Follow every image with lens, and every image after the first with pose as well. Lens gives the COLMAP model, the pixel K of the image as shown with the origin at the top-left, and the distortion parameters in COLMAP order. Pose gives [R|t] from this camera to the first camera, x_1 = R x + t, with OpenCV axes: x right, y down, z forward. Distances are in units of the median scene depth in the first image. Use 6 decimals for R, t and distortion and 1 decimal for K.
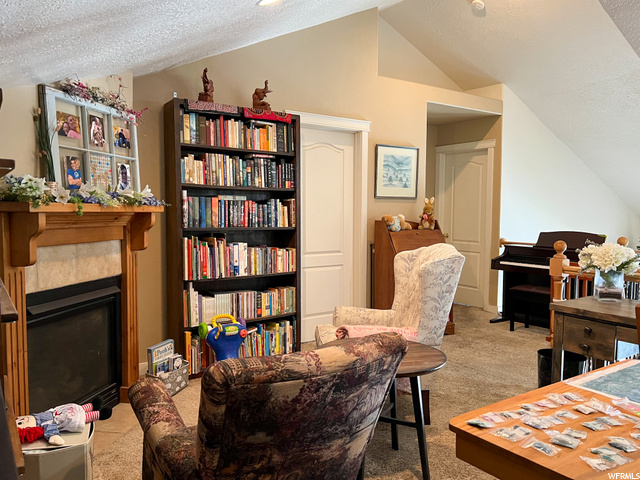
lens RADIAL K [[480.8, 0, 320.3], [0, 480.8, 241.3], [0, 0, 1]] dist [0.032381, -0.040720]
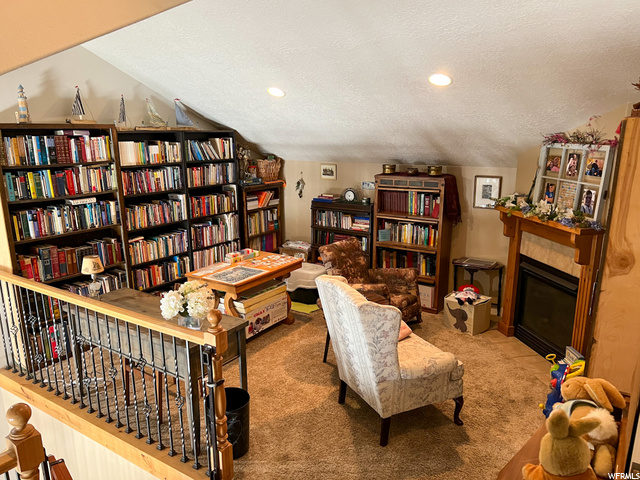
lens RADIAL K [[480.8, 0, 319.9], [0, 480.8, 242.6], [0, 0, 1]] dist [0.032381, -0.040720]
pose [[-0.924205, 0.081080, -0.373192, 0.683553], [-0.030563, 0.958366, 0.283904, -0.367954], [0.380673, 0.273791, -0.883248, 1.914126]]
